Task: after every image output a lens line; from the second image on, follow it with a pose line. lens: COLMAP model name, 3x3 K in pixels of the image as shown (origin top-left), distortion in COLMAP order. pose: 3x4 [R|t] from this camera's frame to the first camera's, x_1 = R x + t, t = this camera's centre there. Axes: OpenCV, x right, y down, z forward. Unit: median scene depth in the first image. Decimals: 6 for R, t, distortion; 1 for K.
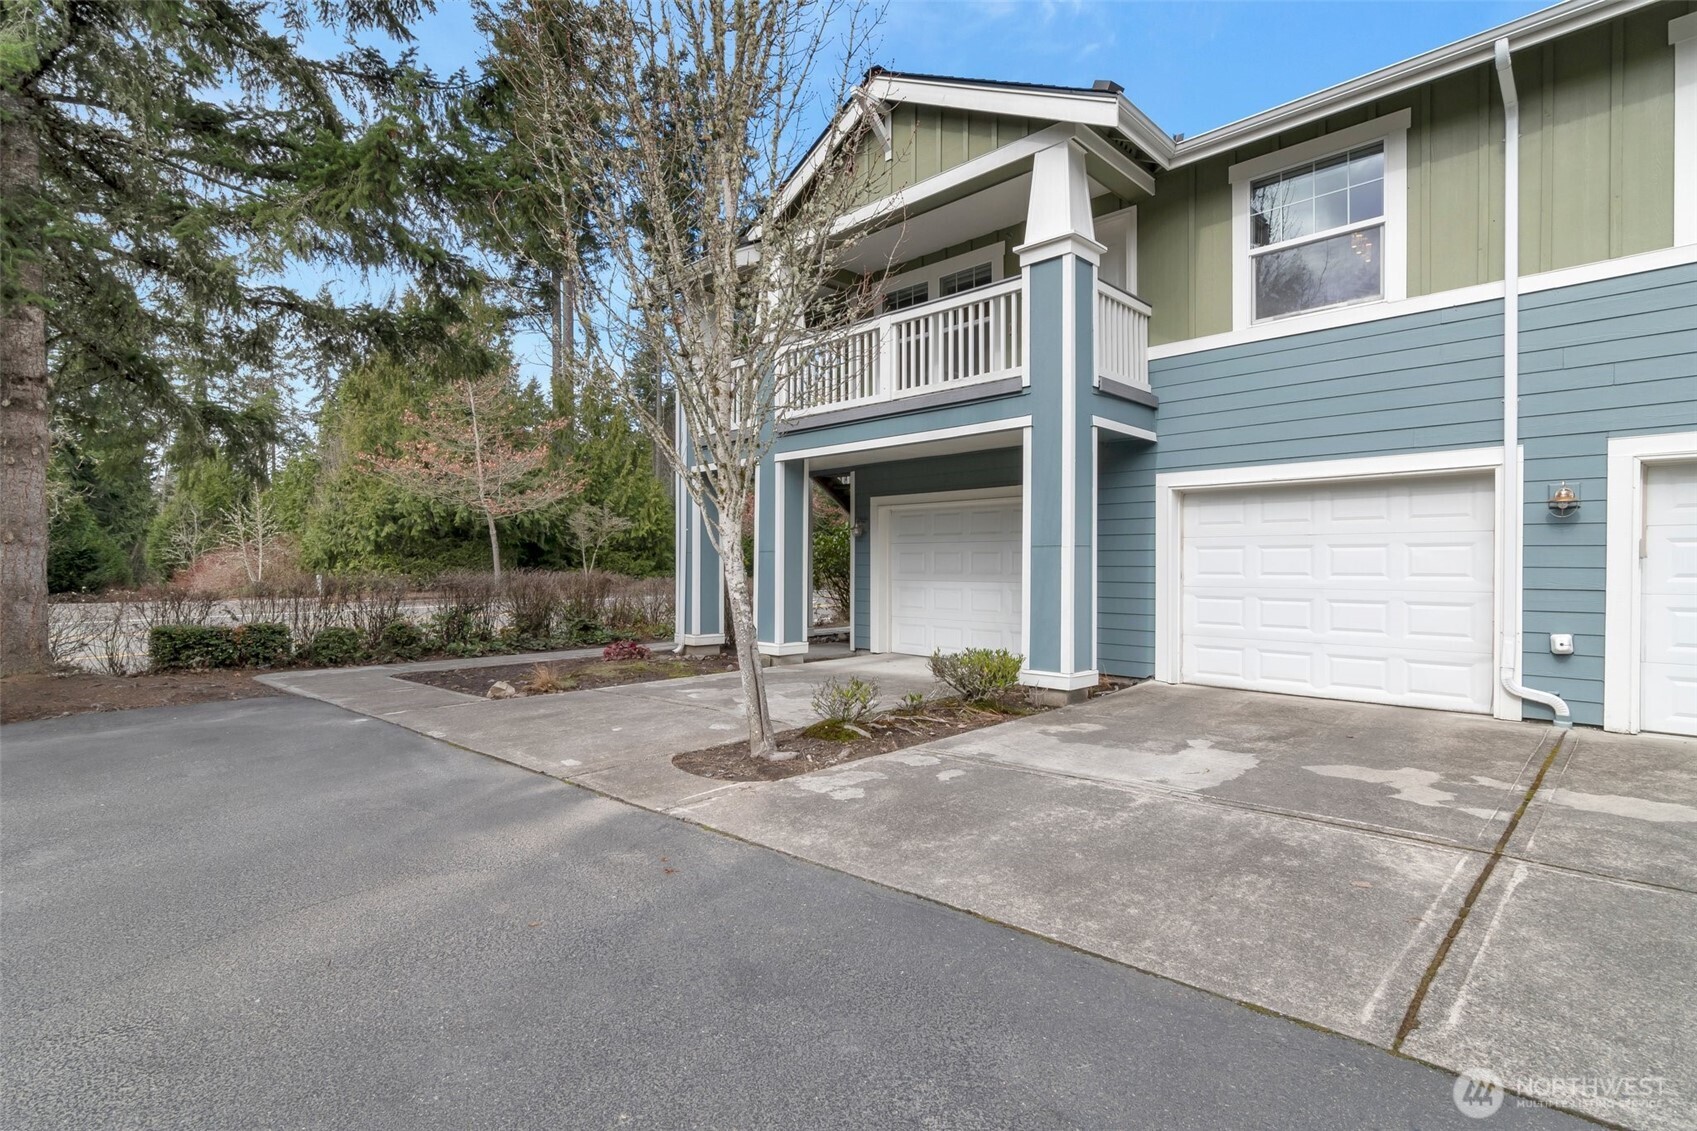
lens RADIAL K [[846.1, 0, 837.8], [0, 846.1, 565.7], [0, 0, 1]] dist [-0.000219, 0.001509]
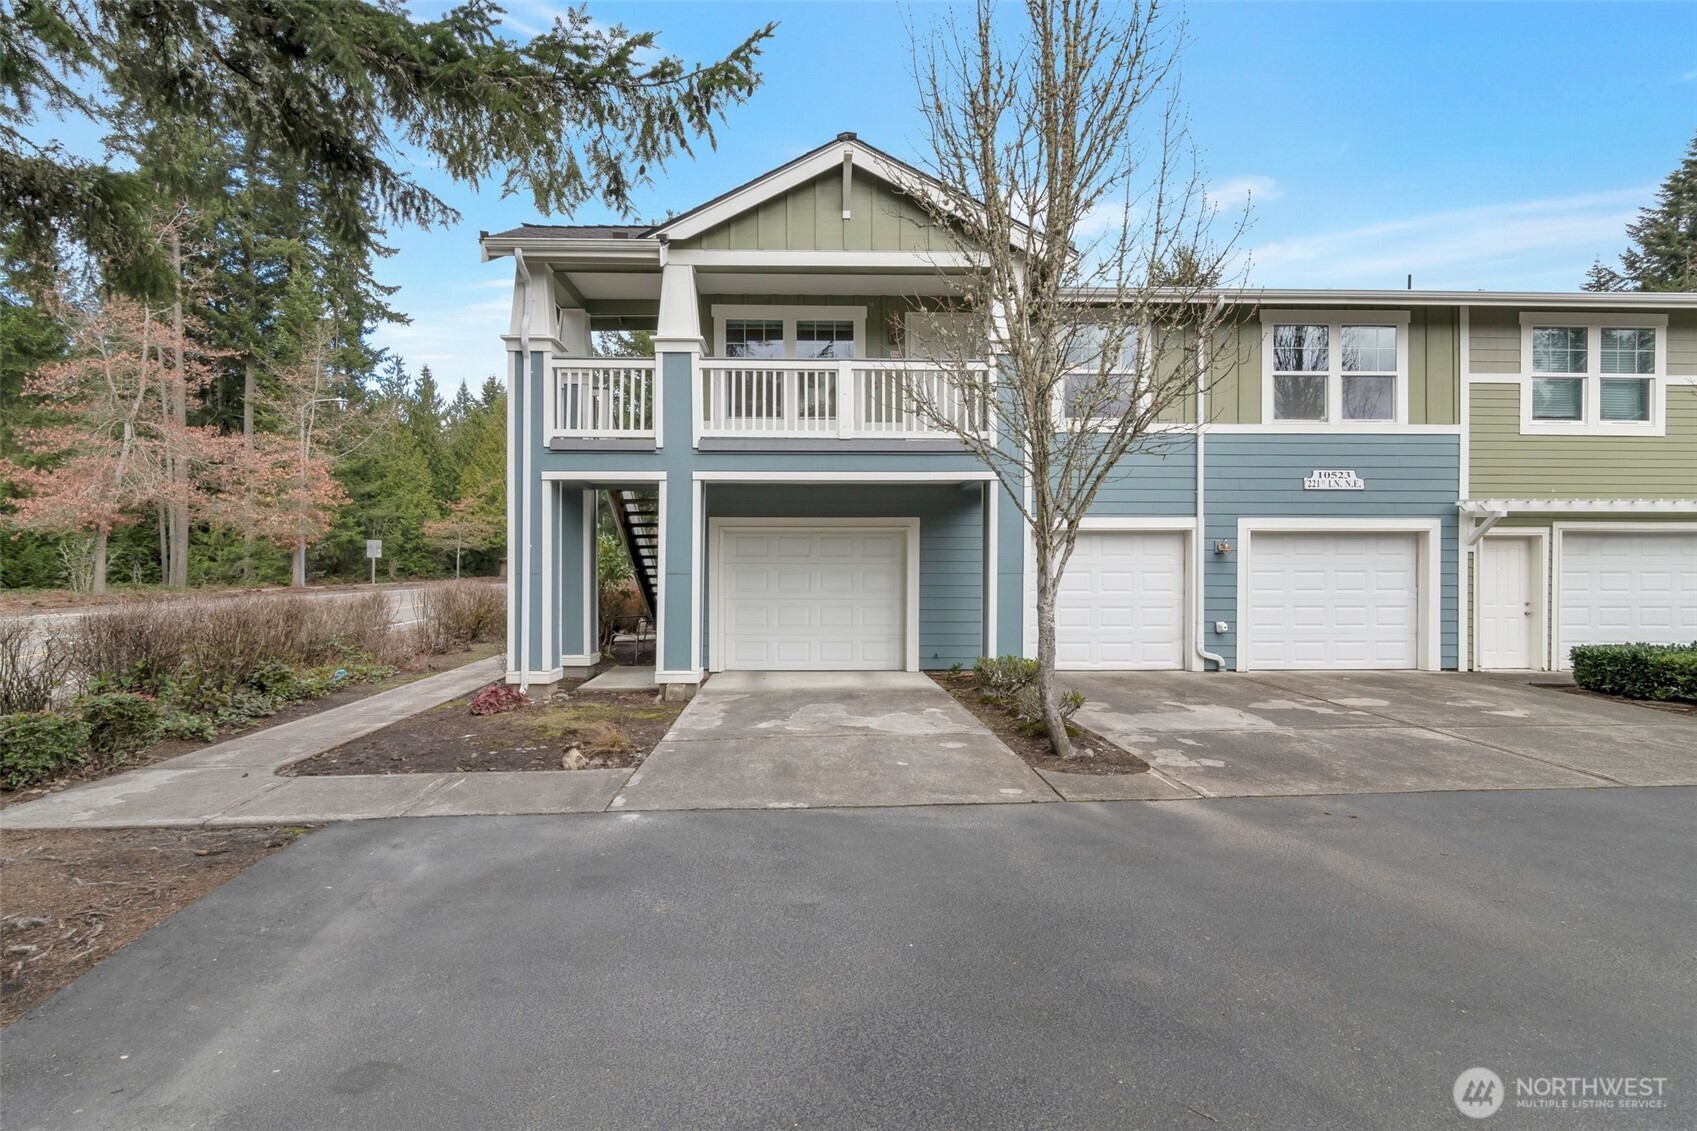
lens RADIAL K [[846.1, 0, 835.0], [0, 846.1, 566.6], [0, 0, 1]] dist [-0.000219, 0.001509]
pose [[0.672305, -0.002973, 0.740269, -1.074705], [-0.000575, 0.999990, 0.004538, -0.047477], [-0.740274, -0.003476, 0.672296, 0.382498]]
